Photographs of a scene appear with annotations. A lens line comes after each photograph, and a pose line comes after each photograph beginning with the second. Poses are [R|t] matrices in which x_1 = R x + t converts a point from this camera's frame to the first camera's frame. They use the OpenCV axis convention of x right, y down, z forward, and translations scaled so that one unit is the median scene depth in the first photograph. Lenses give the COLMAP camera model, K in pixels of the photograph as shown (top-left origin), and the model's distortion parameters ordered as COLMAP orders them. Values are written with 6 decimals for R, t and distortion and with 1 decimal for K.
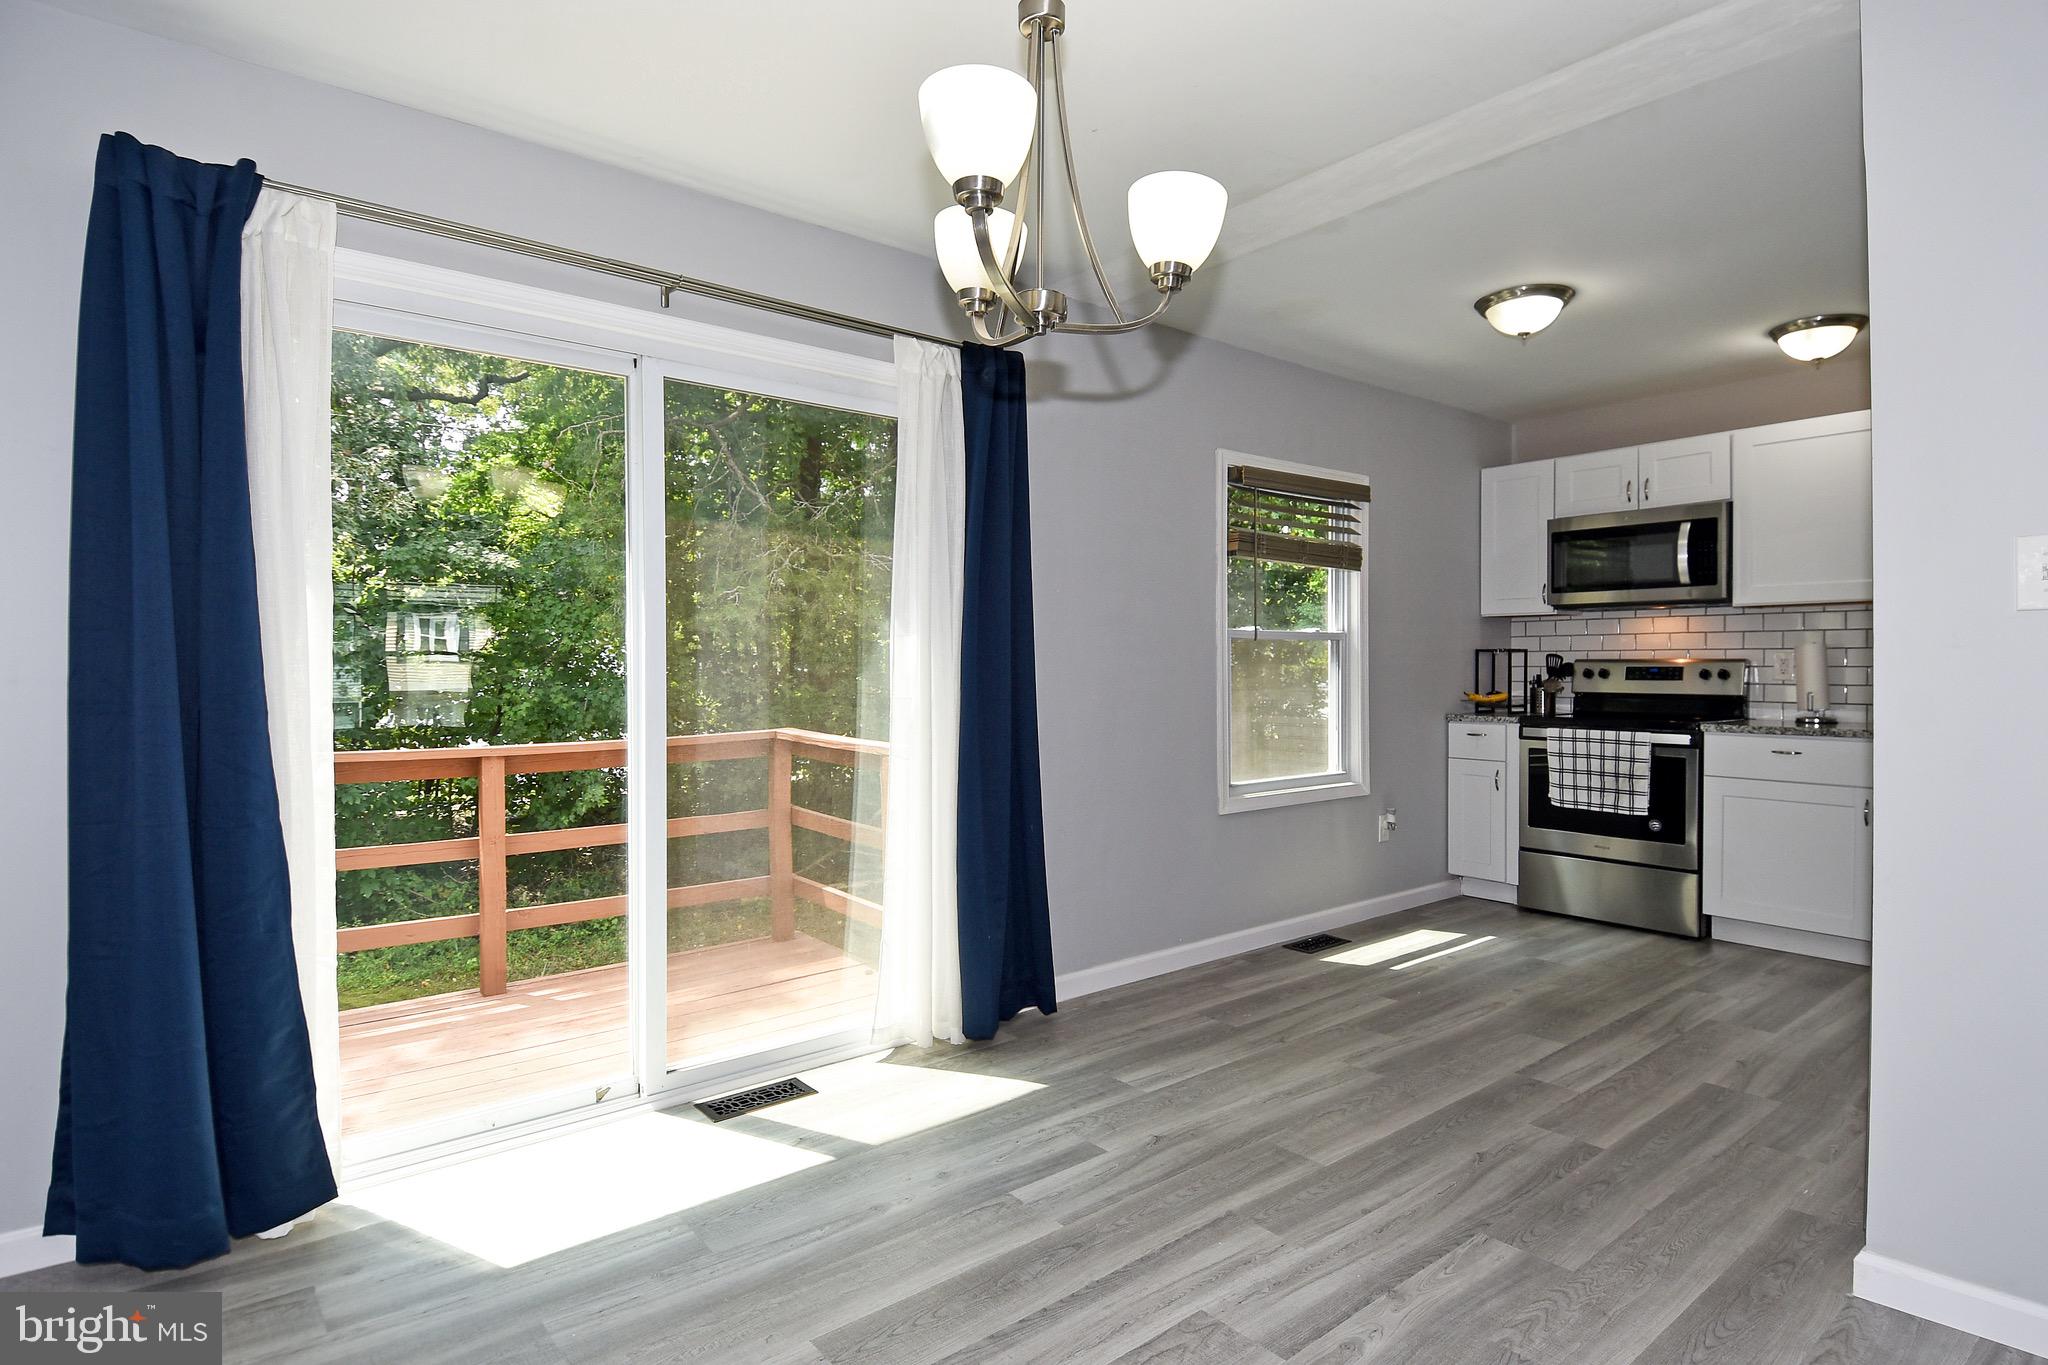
lens RADIAL K [[1058.2, 0, 1024.0], [0, 1058.2, 682.5], [0, 0, 1]] dist [0.003335, -0.000893]
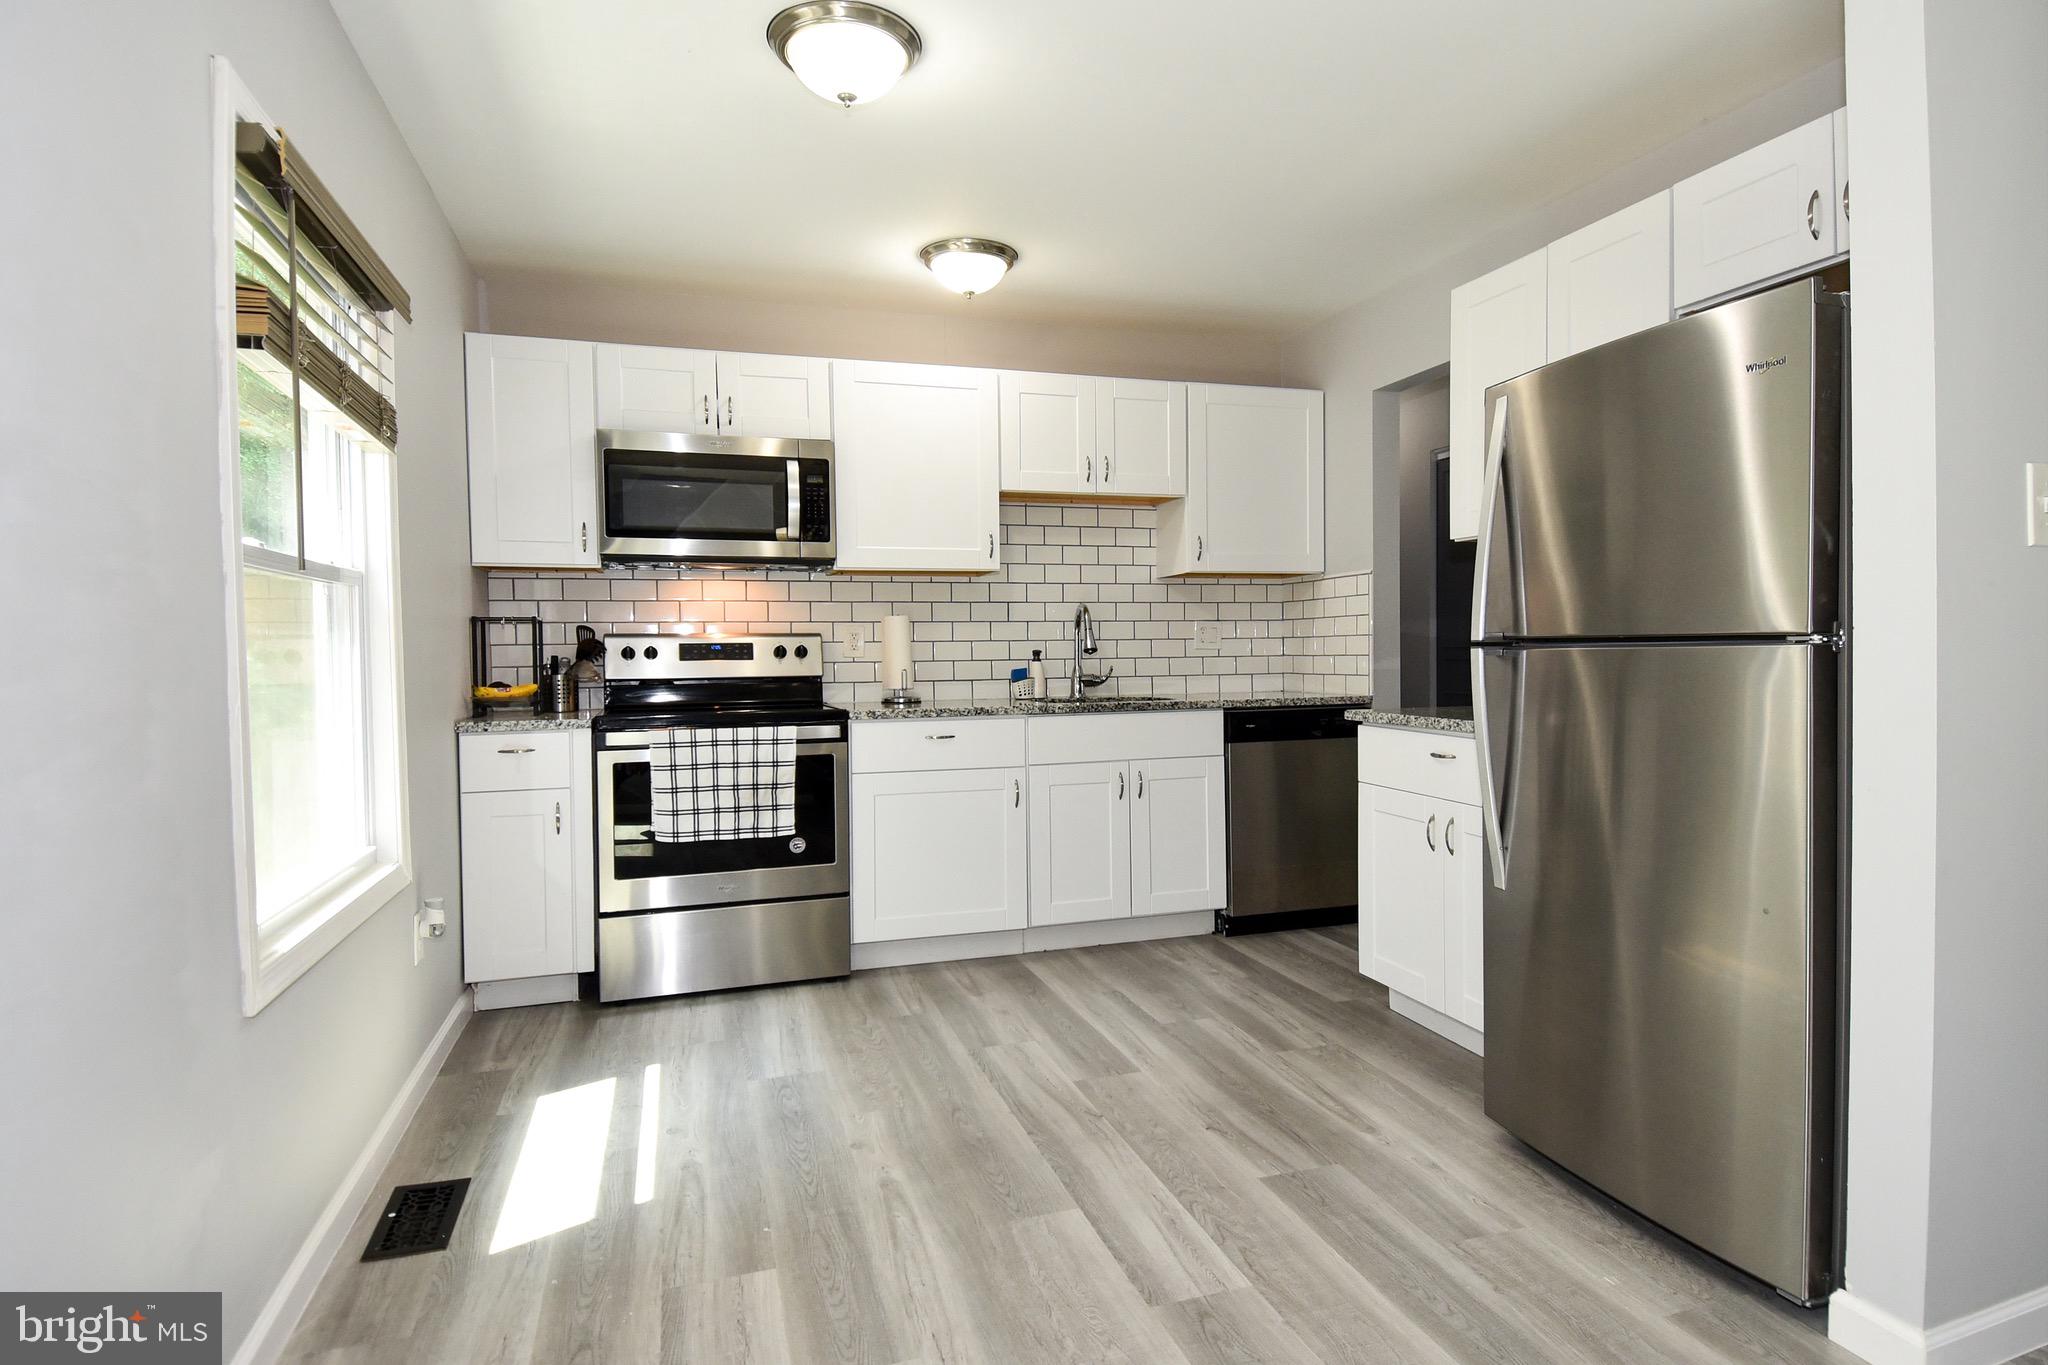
lens RADIAL K [[1058.2, 0, 1024.0], [0, 1058.2, 682.5], [0, 0, 1]] dist [0.003335, -0.000893]
pose [[0.336910, -0.029906, 0.941062, -0.072923], [0.025424, 0.999420, 0.022658, 0.002505], [-0.941194, 0.016292, 0.337475, 0.579712]]
